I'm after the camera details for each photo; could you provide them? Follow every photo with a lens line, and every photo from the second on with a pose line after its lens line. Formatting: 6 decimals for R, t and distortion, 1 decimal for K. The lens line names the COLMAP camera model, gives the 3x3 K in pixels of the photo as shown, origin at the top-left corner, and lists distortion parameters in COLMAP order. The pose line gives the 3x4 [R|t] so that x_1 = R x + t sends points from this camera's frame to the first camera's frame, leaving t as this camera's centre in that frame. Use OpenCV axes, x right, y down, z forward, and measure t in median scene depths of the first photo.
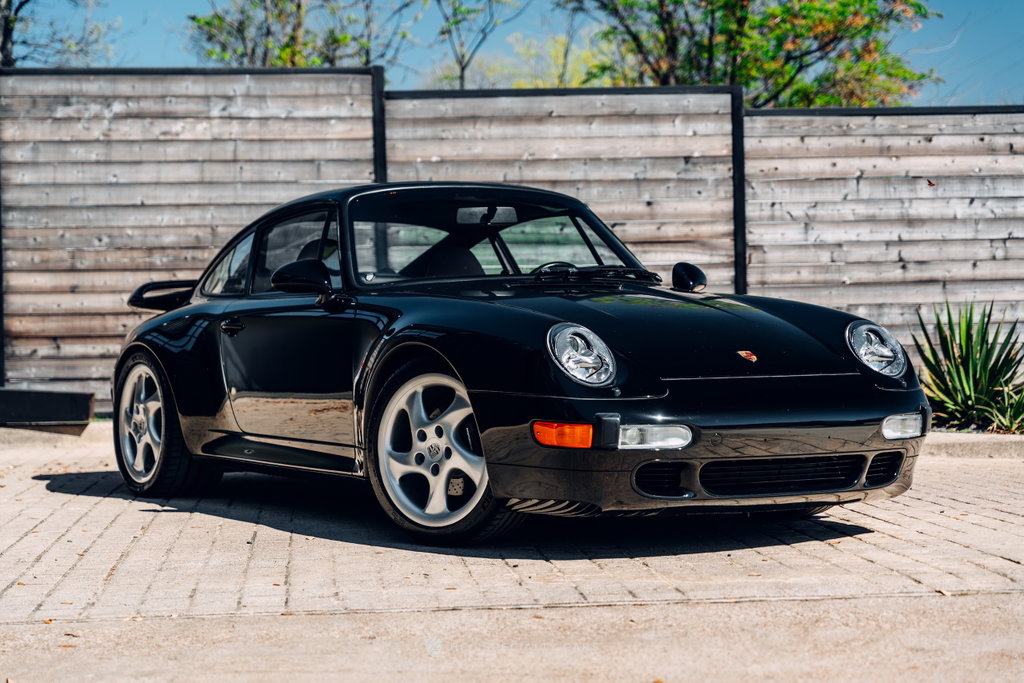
lens RADIAL K [[2044.7, 0, 512.0], [0, 2044.7, 341.5], [0, 0, 1]] dist [0.050942, 0.098240]
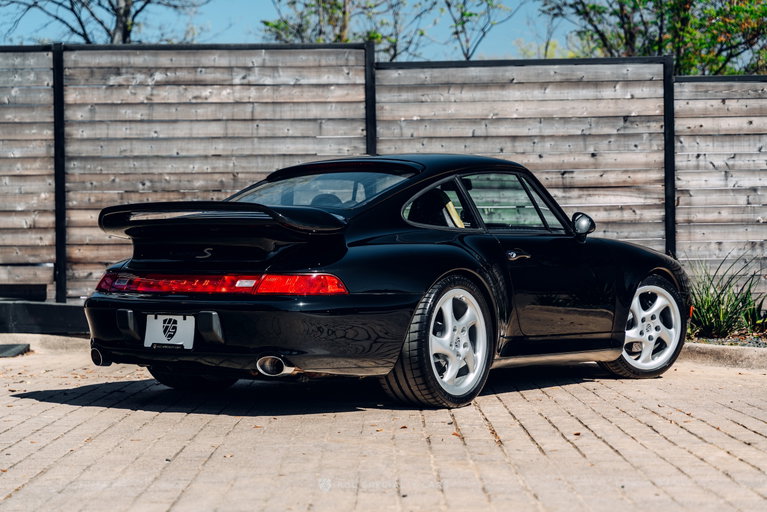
lens RADIAL K [[1531.5, 0, 383.5], [0, 1531.5, 256.0], [0, 0, 1]] dist [0.050942, 0.098240]
pose [[0.996544, 0.006449, -0.082811, 0.019010], [-0.007061, 0.999950, -0.007099, -0.000718], [0.082761, 0.007659, 0.996540, 0.090882]]
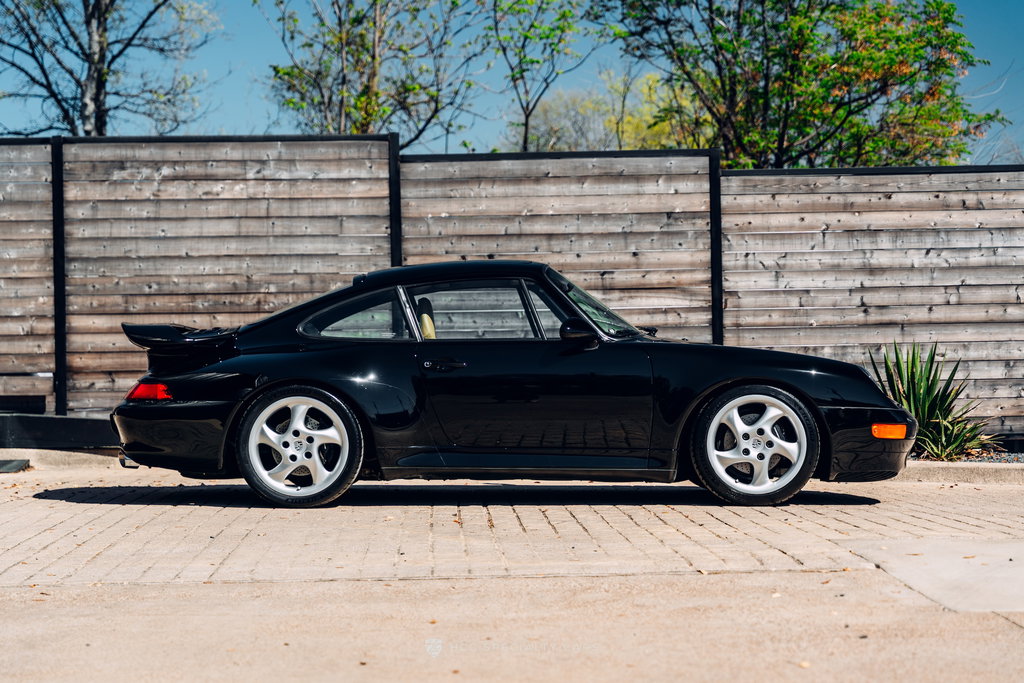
lens RADIAL K [[1989.0, 0, 479.4], [0, 1989.0, 343.6], [0, 0, 1]] dist [0.021925, 0.270653]
pose [[0.998387, 0.002198, -0.056727, 0.043960], [-0.003075, 0.999877, -0.015374, -0.001477], [0.056686, 0.015524, 0.998271, -0.092966]]
